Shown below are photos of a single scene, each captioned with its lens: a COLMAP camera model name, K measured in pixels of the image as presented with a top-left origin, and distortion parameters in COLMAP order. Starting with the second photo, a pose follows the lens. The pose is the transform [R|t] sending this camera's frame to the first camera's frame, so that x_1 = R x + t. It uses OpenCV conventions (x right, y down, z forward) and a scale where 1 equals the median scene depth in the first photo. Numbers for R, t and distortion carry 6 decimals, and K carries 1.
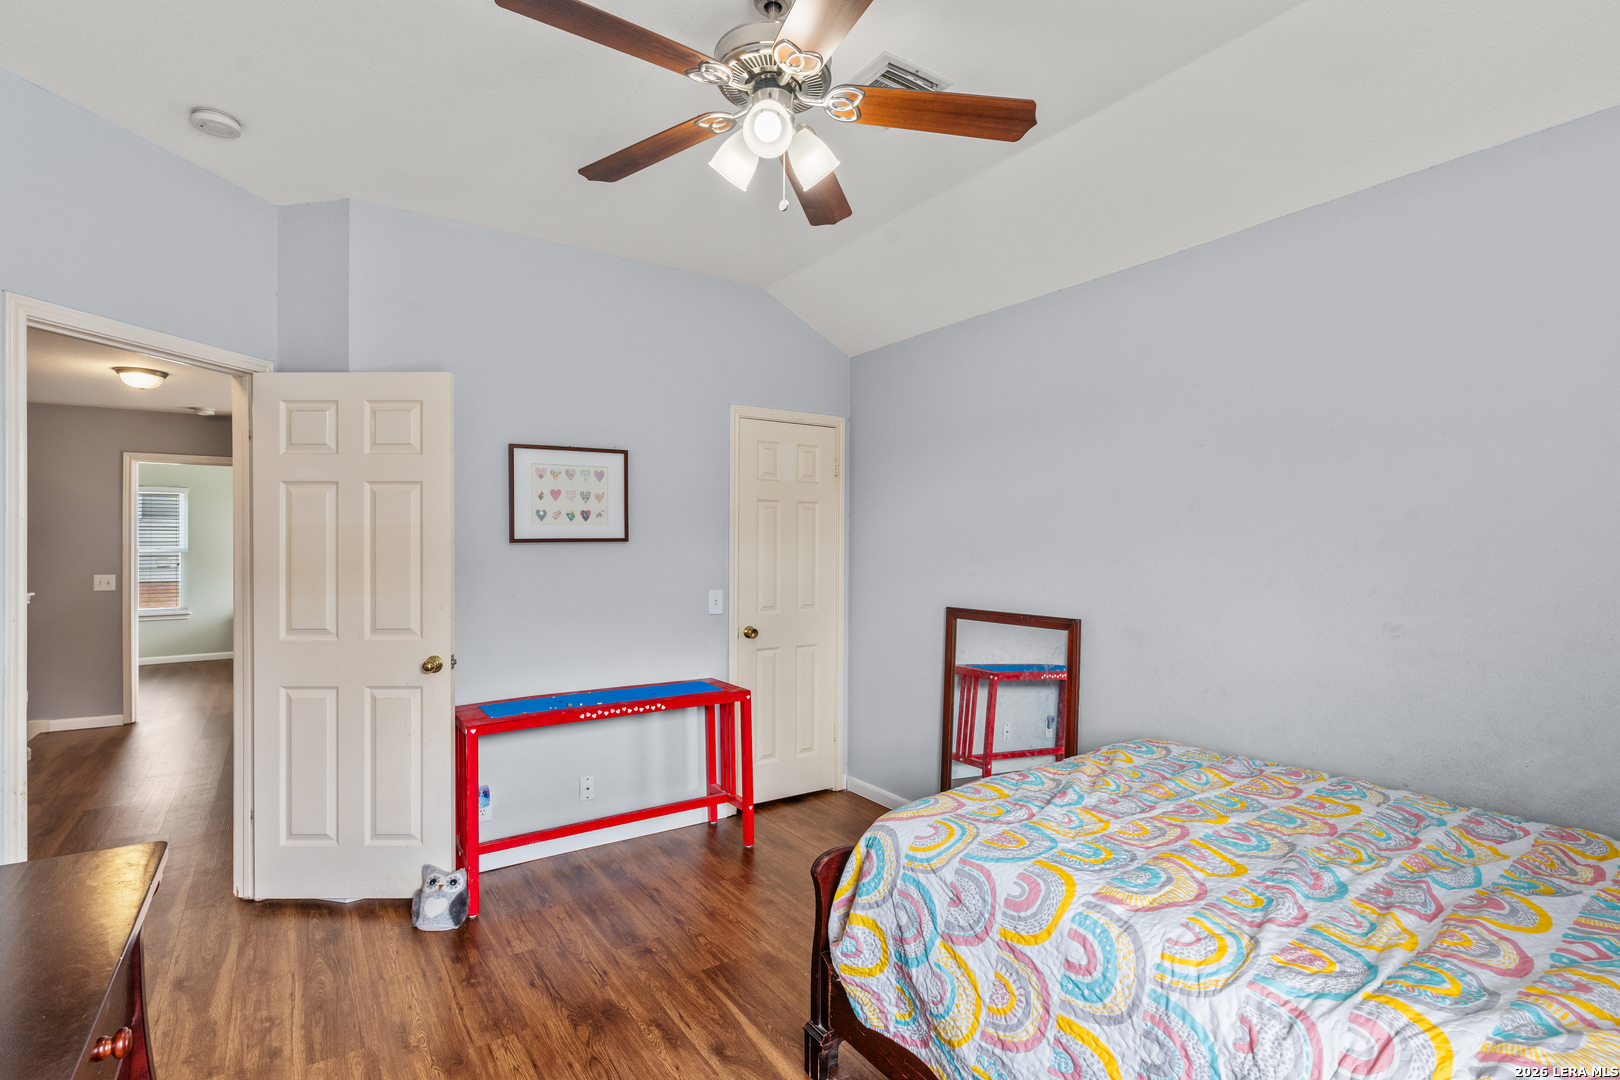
lens RADIAL K [[771.3, 0, 815.5], [0, 771.3, 544.8], [0, 0, 1]] dist [0.004821, 0.000756]
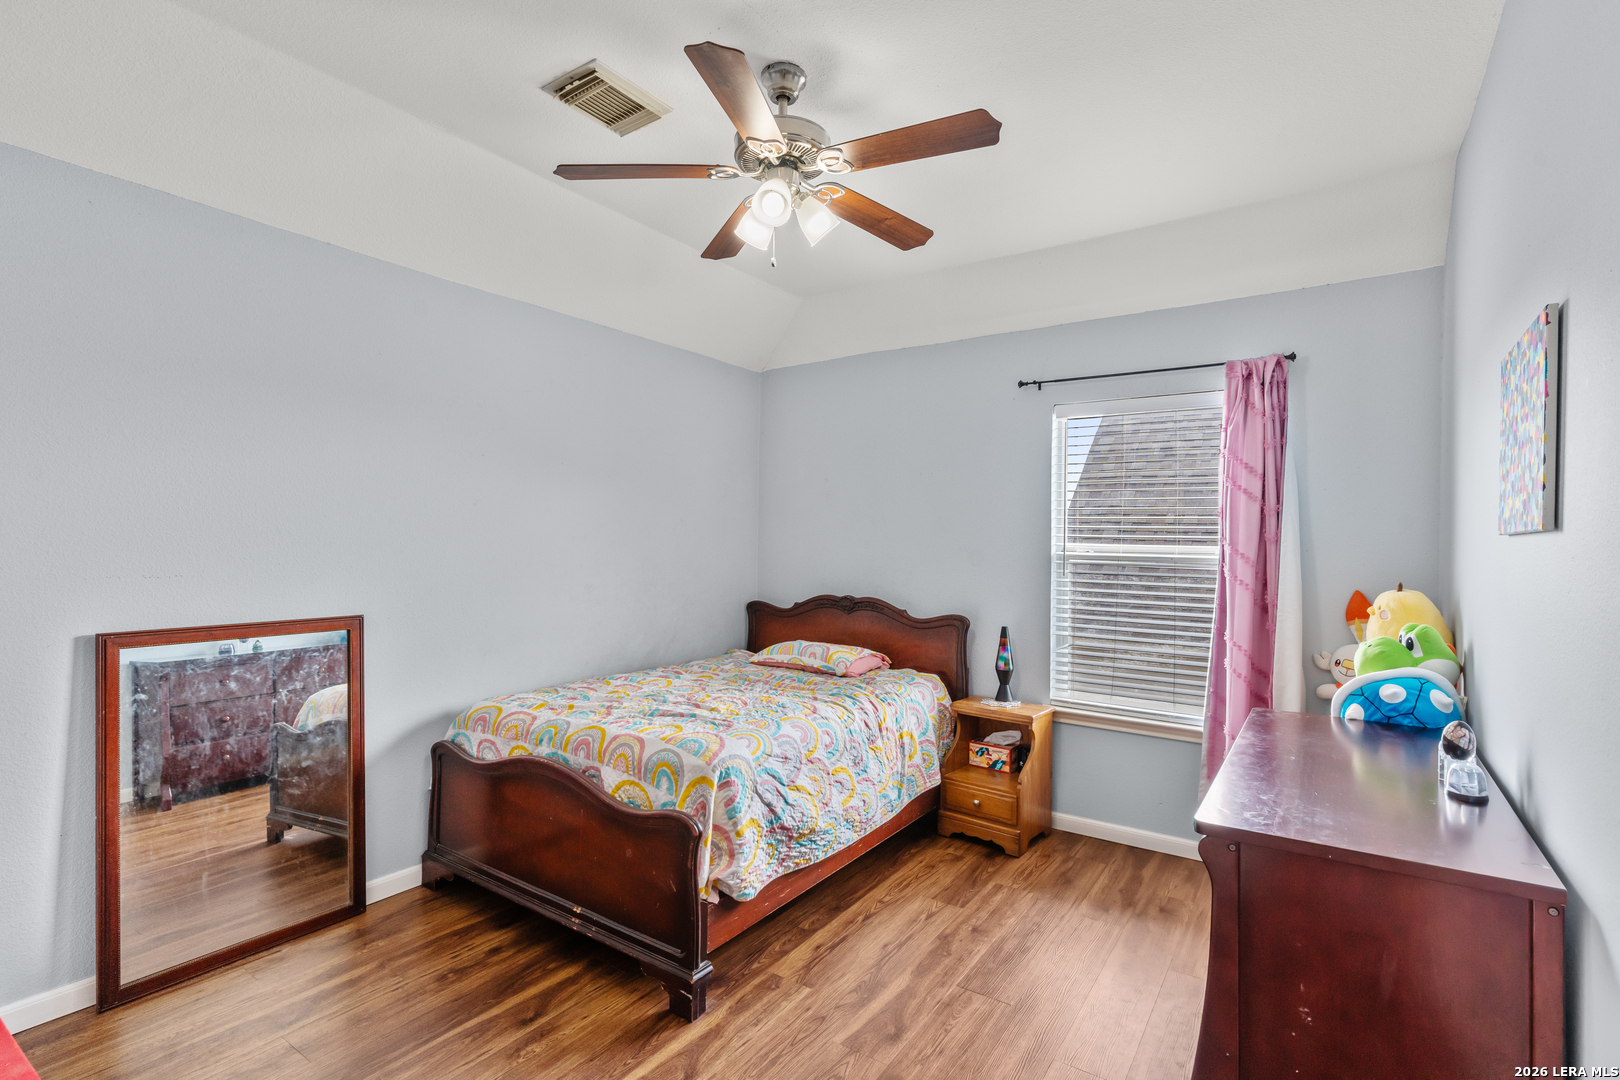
lens RADIAL K [[771.3, 0, 808.7], [0, 771.3, 538.5], [0, 0, 1]] dist [0.004821, 0.000756]
pose [[-0.358963, -0.006515, 0.933329, -1.266932], [-0.014949, 0.999888, 0.001230, -0.006825], [-0.933232, -0.013510, -0.359020, 1.453417]]
